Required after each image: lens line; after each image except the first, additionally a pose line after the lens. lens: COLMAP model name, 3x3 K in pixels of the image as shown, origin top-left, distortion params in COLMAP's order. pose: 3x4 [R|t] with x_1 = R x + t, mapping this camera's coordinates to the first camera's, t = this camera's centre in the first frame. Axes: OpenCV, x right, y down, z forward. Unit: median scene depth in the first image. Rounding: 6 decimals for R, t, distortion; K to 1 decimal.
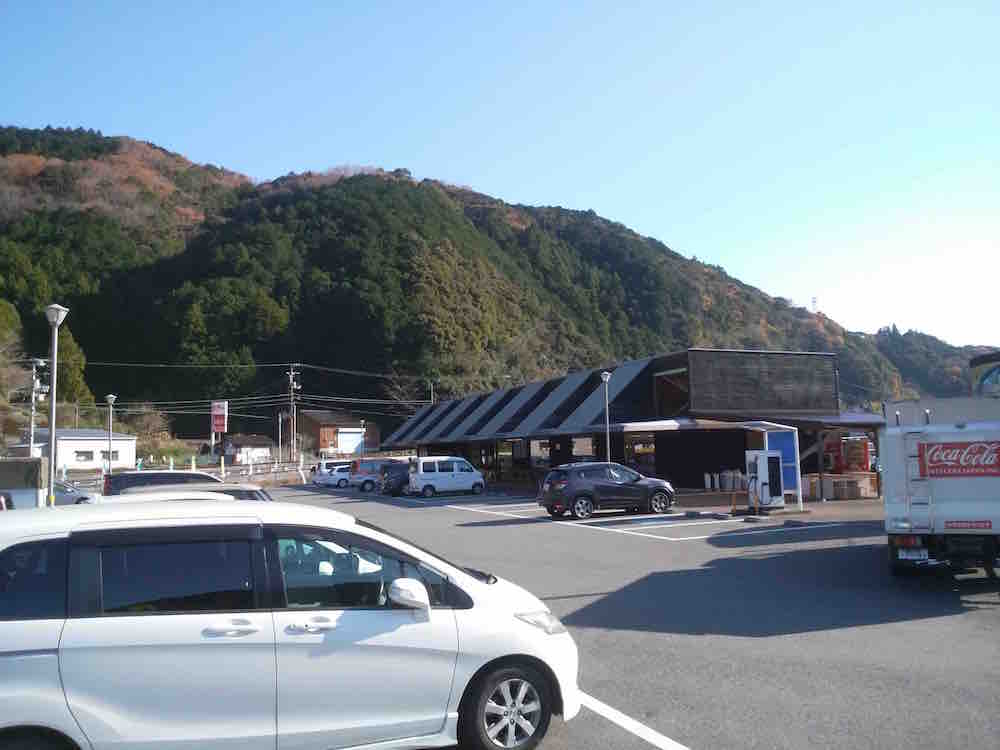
lens RADIAL K [[787.6, 0, 500.0], [0, 787.6, 375.0], [0, 0, 1]] dist [0.044691, -0.095864]
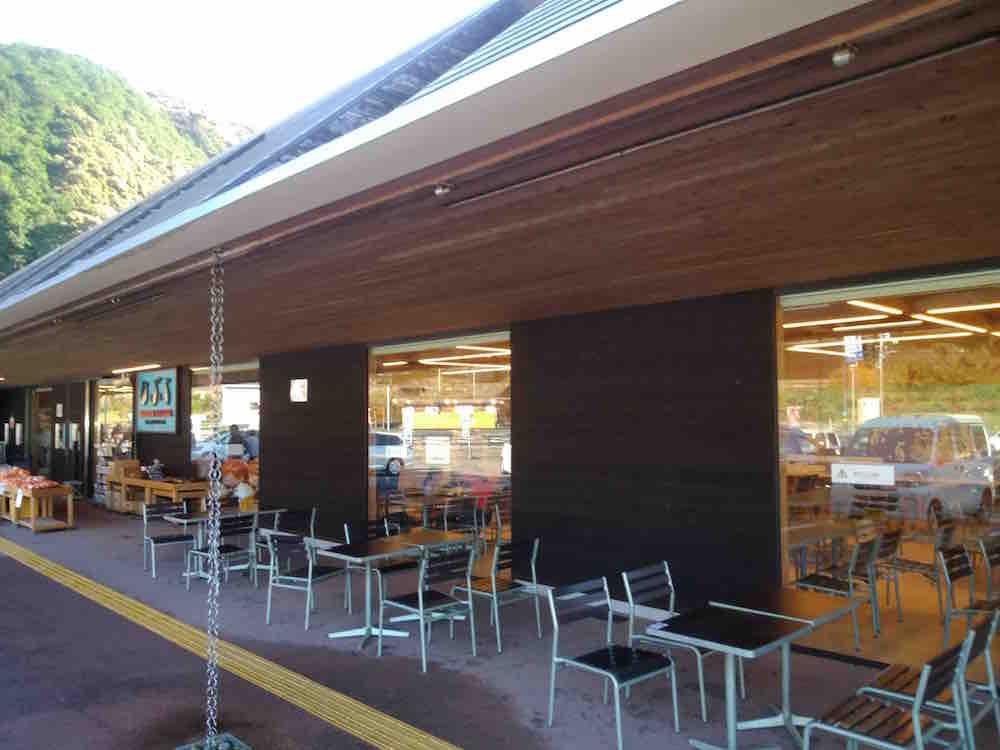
lens RADIAL K [[806.2, 0, 500.0], [0, 806.2, 375.0], [0, 0, 1]] dist [-0.089859, 0.075088]
pose [[0.939319, 0.033558, 0.341400, 0.013709], [-0.047295, 0.998369, 0.031991, 0.019701], [-0.339770, -0.046196, 0.939373, 0.199304]]
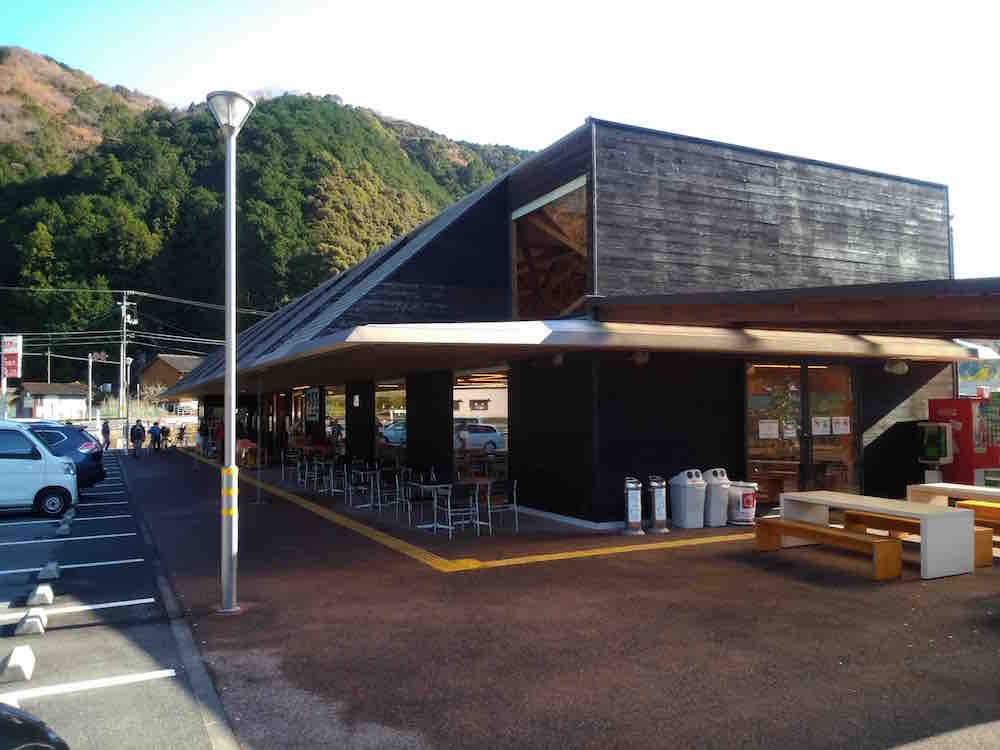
lens RADIAL K [[787.6, 0, 500.0], [0, 787.6, 375.0], [0, 0, 1]] dist [0.044691, -0.095864]
pose [[0.998217, 0.019030, 0.056571, 0.035910], [-0.021932, 0.998451, 0.051131, 0.012287], [-0.055511, -0.052280, 0.997088, 0.129193]]
